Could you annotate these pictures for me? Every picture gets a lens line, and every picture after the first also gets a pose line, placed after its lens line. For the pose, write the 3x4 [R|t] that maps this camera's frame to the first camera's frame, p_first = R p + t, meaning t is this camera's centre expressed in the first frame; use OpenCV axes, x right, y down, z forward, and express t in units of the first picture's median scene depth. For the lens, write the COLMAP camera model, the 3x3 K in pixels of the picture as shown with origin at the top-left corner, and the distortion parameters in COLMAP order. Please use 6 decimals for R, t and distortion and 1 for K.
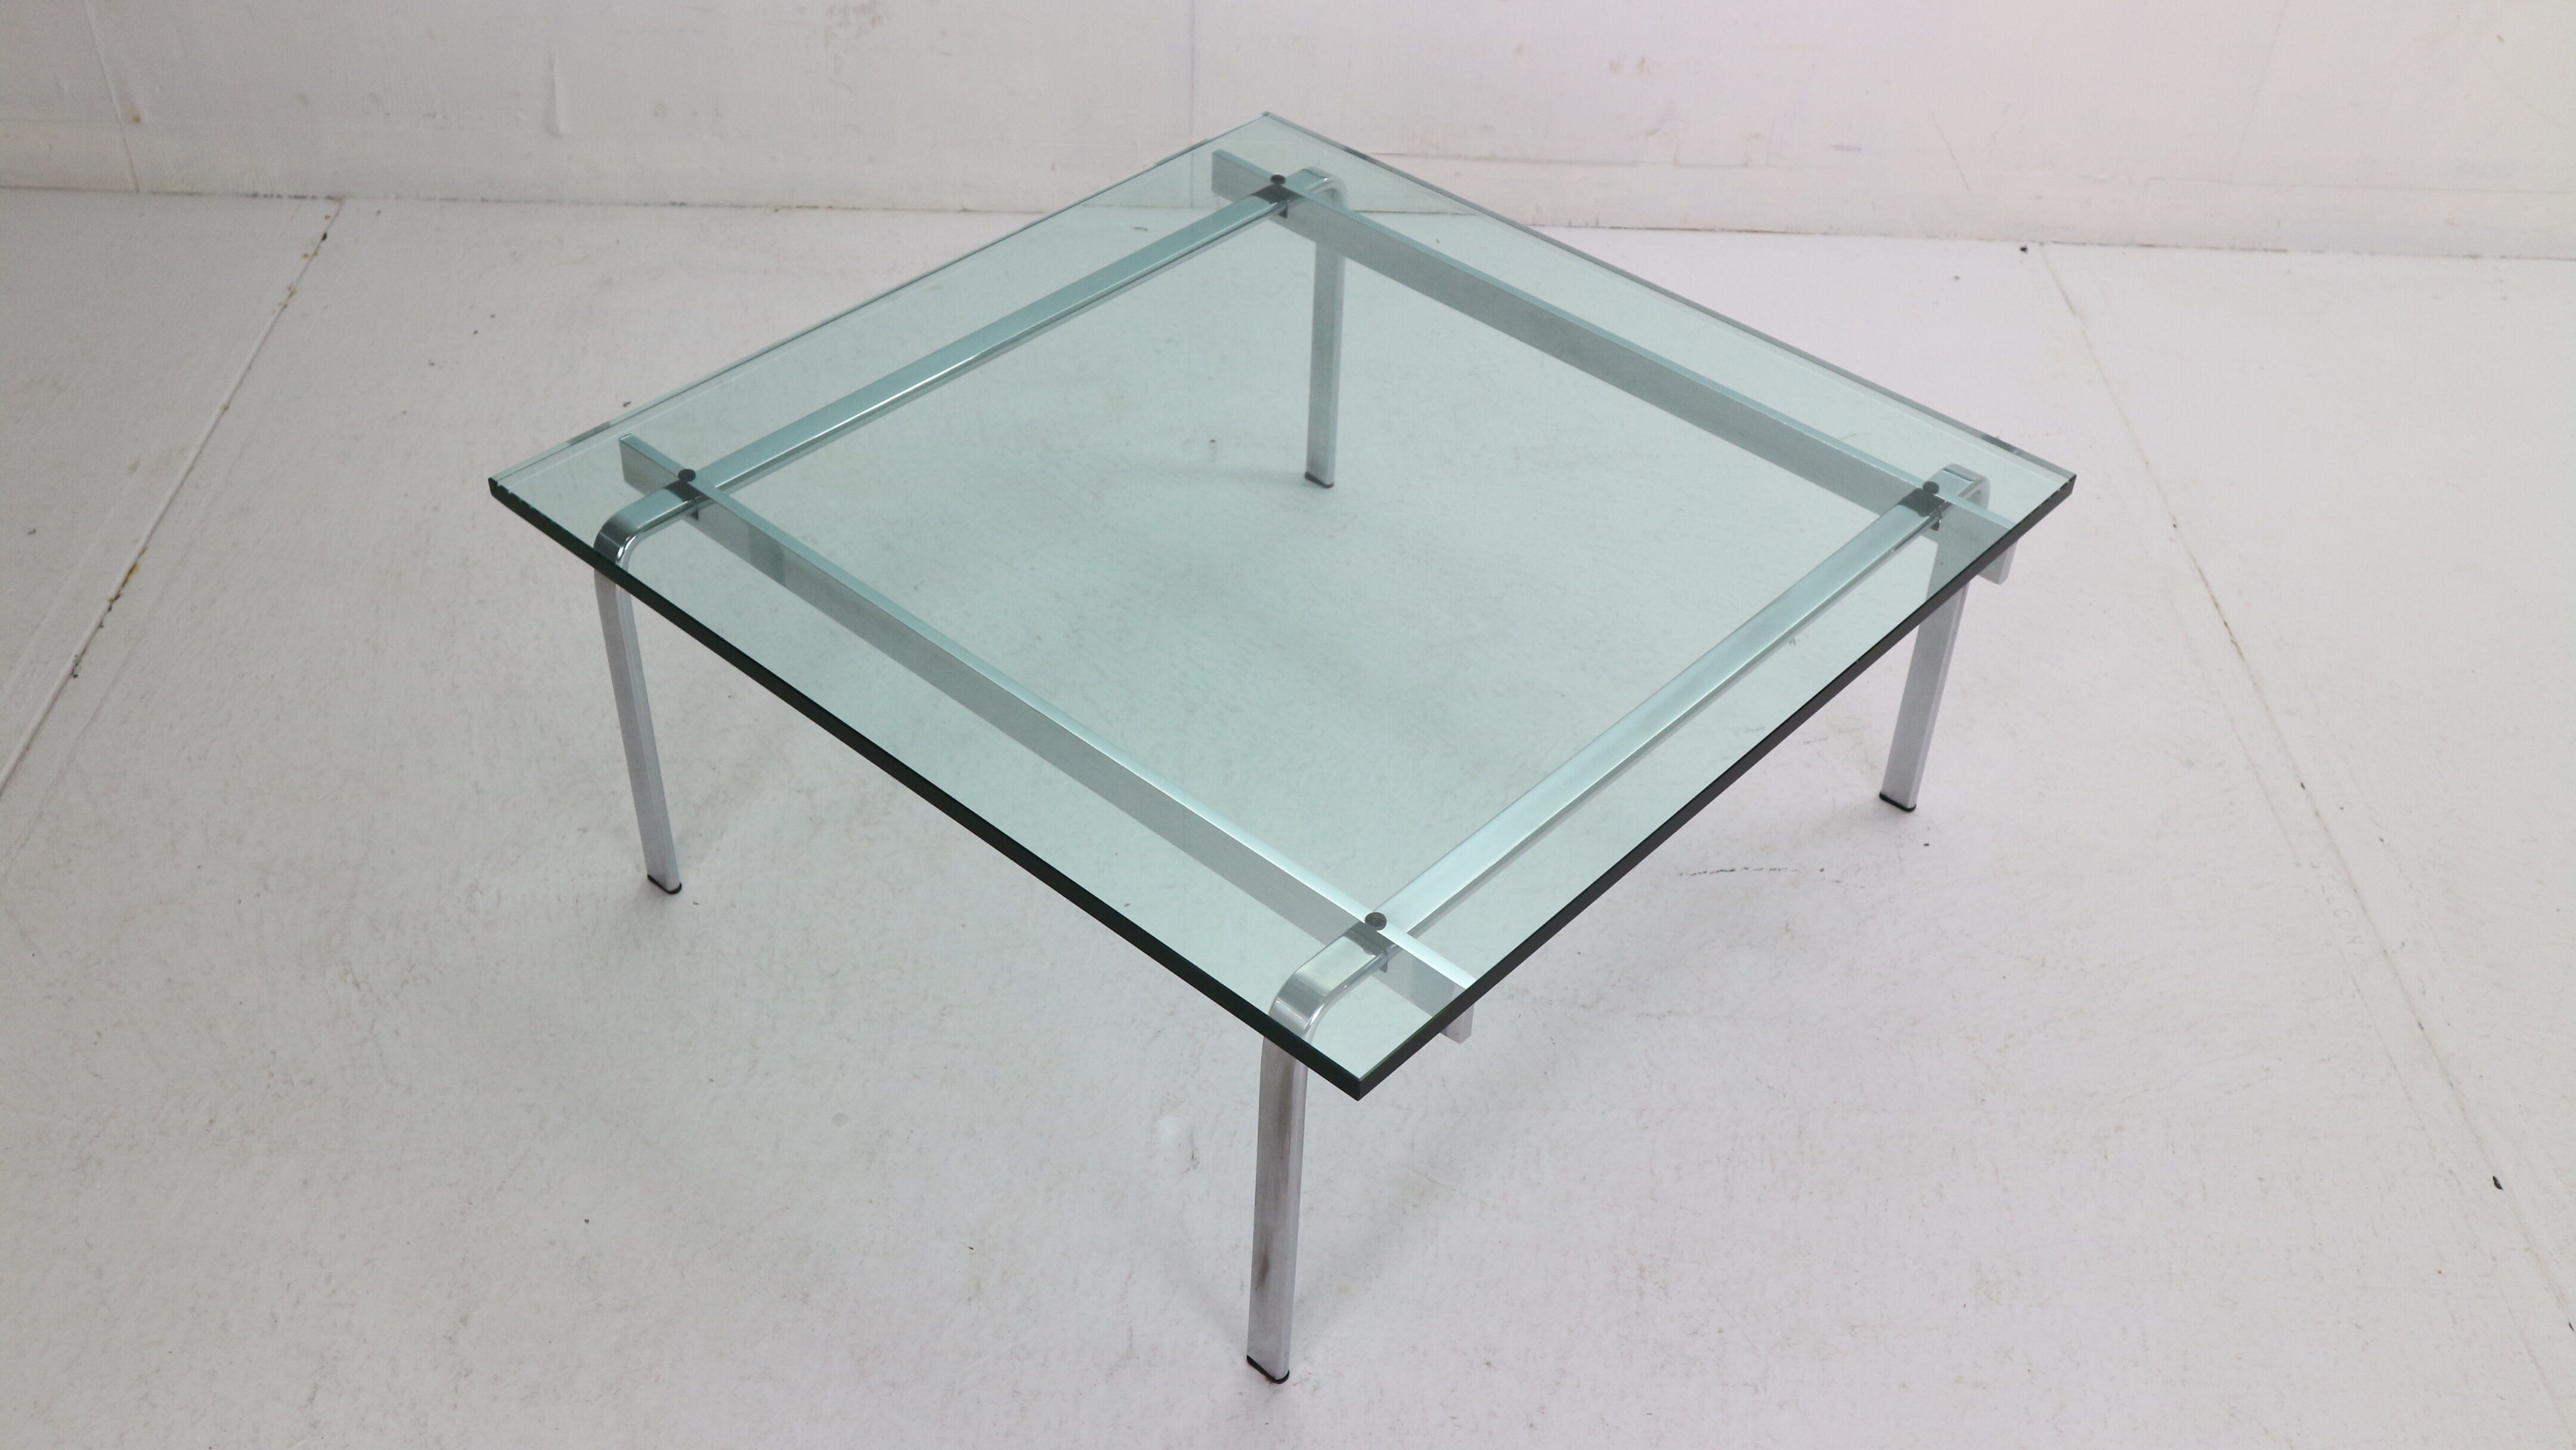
lens RADIAL K [[2463.0, 0, 1297.4], [0, 2463.0, 702.7], [0, 0, 1]] dist [-0.007194, 0.000000]
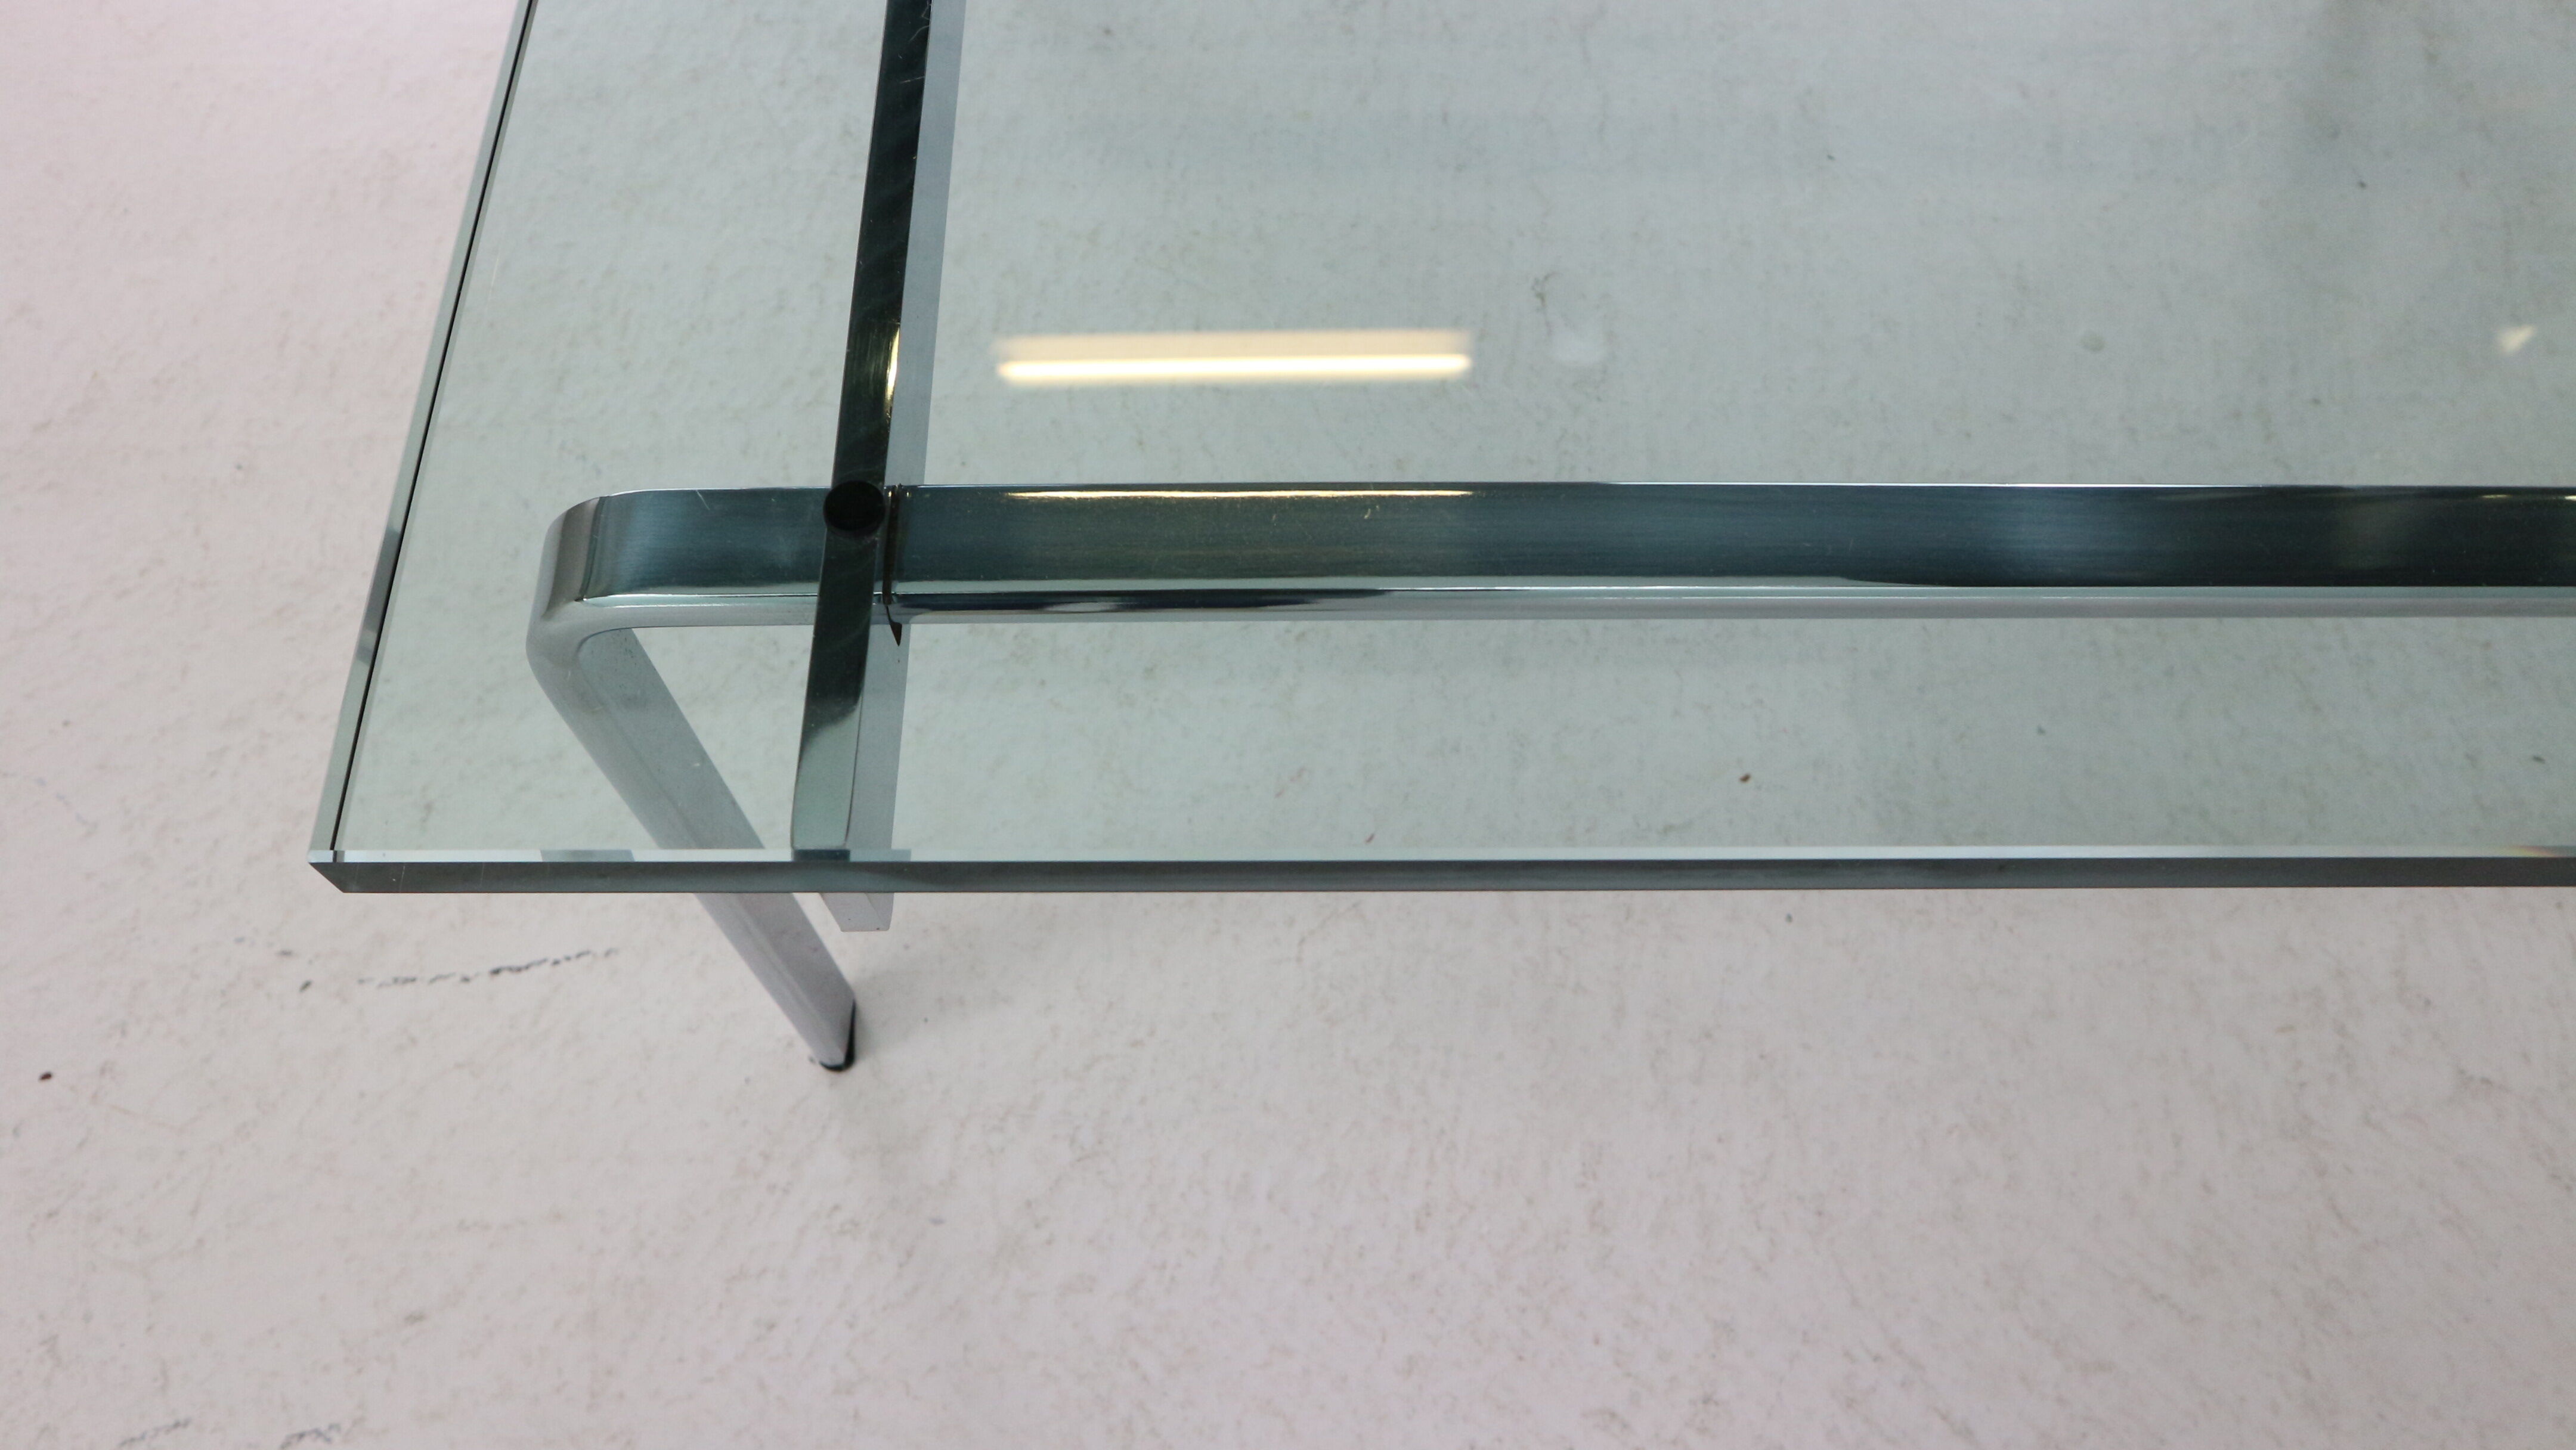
lens RADIAL K [[1848.7, 0, 1285.7], [0, 1848.7, 746.6], [0, 0, 1]] dist [-0.120755, 0.087244]
pose [[-0.998129, 0.001661, -0.061118, 0.048456], [-0.059636, -0.246824, 0.967224, -0.273237], [-0.013479, 0.969059, 0.246461, 0.902372]]
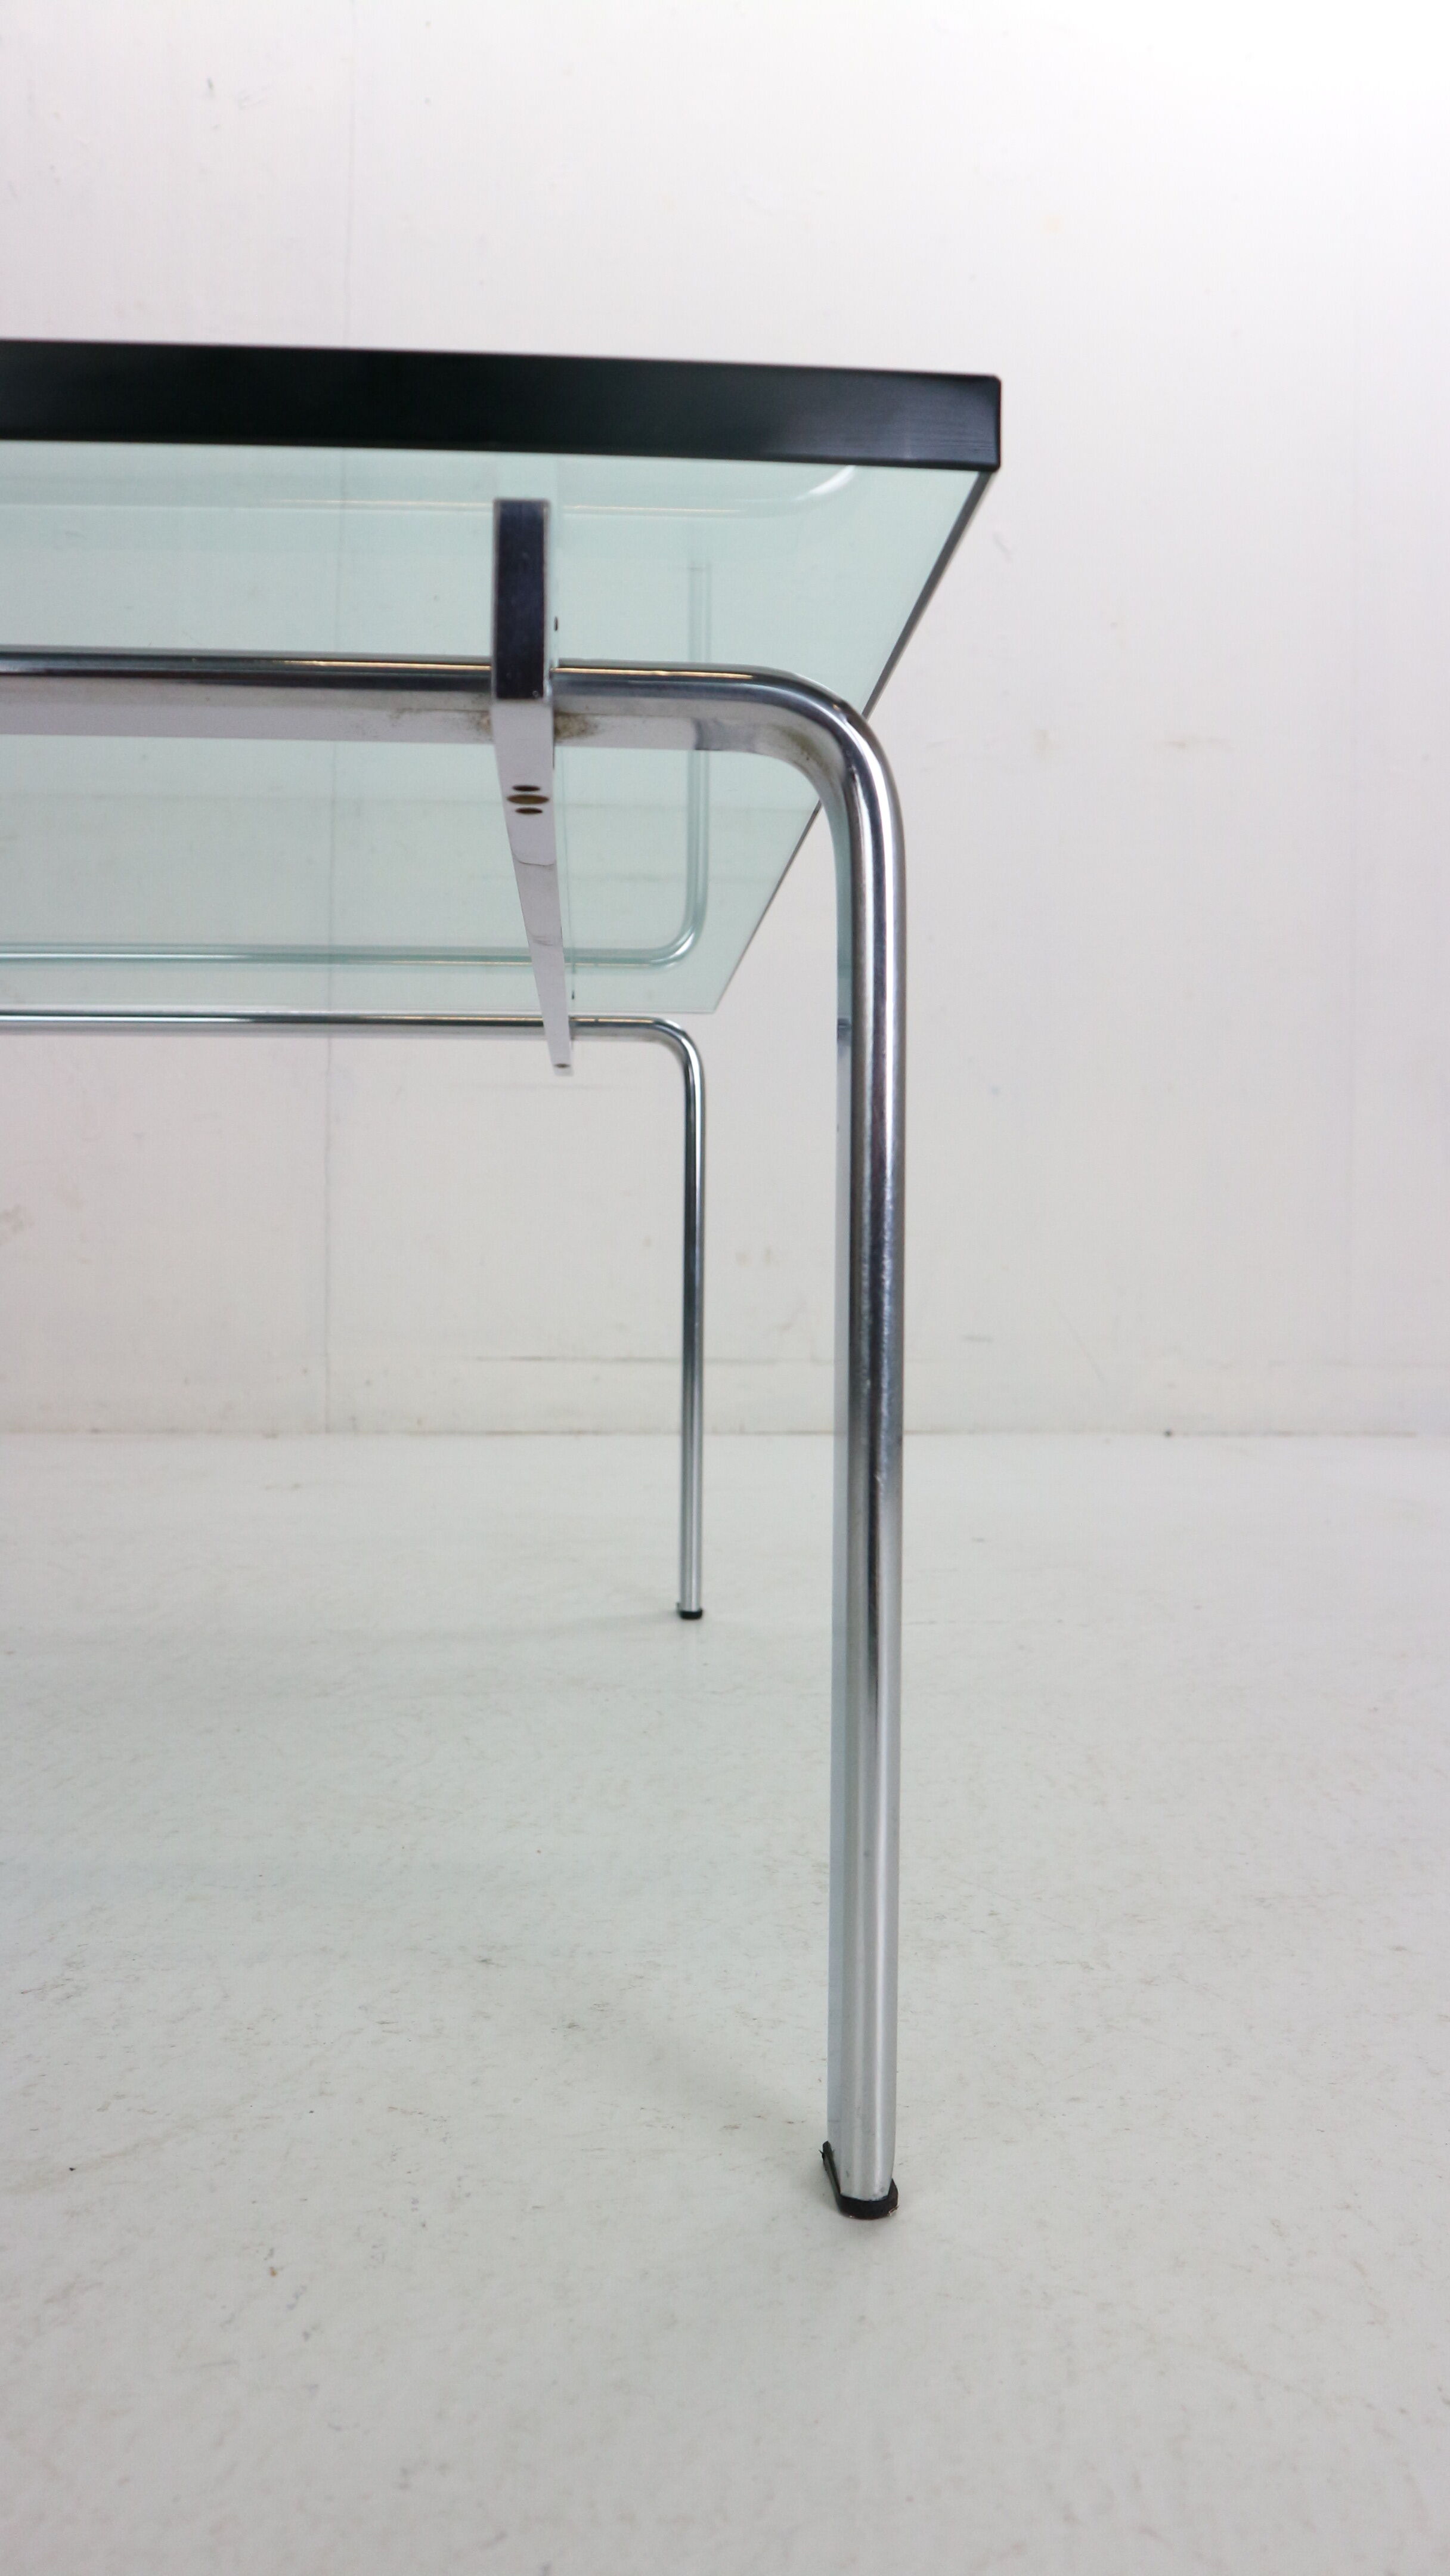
lens RADIAL K [[1848.7, 0, 734.2], [0, 1848.7, 1290.5], [0, 0, 1]] dist [-0.120755, 0.087244]
pose [[0.995896, -0.031367, 0.084893, 0.082495], [0.077404, 0.781271, -0.619374, 0.319775], [-0.046896, 0.623404, 0.780493, 0.559971]]
